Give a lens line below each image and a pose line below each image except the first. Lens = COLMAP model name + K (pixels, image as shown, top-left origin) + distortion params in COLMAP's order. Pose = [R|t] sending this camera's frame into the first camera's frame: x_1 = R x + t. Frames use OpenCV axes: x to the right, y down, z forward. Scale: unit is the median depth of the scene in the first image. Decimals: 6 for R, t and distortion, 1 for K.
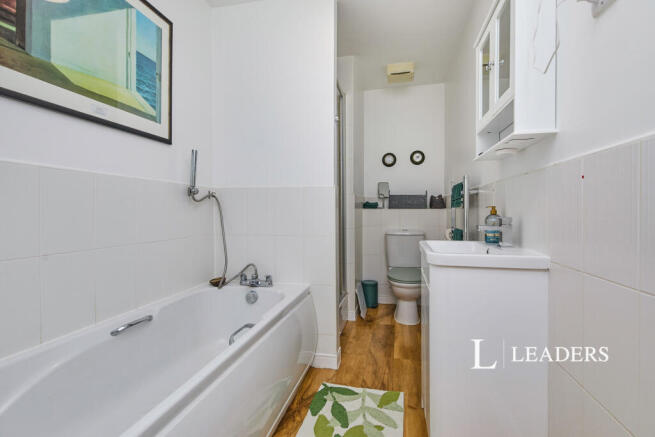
lens RADIAL K [[302.8, 0, 327.5], [0, 302.8, 218.5], [0, 0, 1]] dist [0.003285, 0.000152]
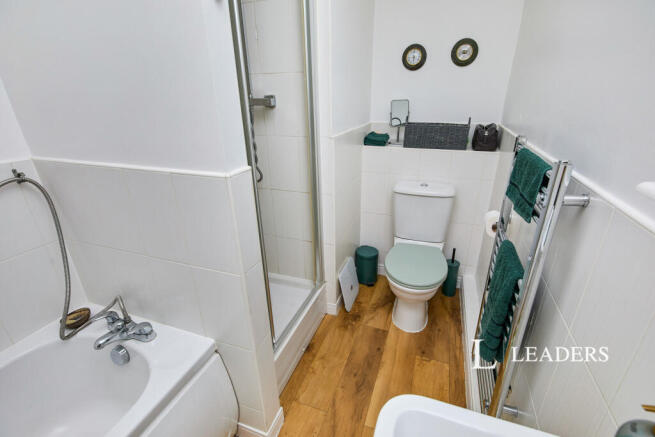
lens RADIAL K [[293.7, 0, 327.5], [0, 293.7, 218.5], [0, 0, 1]] dist [-0.033080, 0.000302]
pose [[0.991856, 0.041538, -0.120399, 0.128170], [0.005368, 0.930848, 0.365368, -0.118677], [0.127249, -0.363039, 0.923044, 0.376486]]
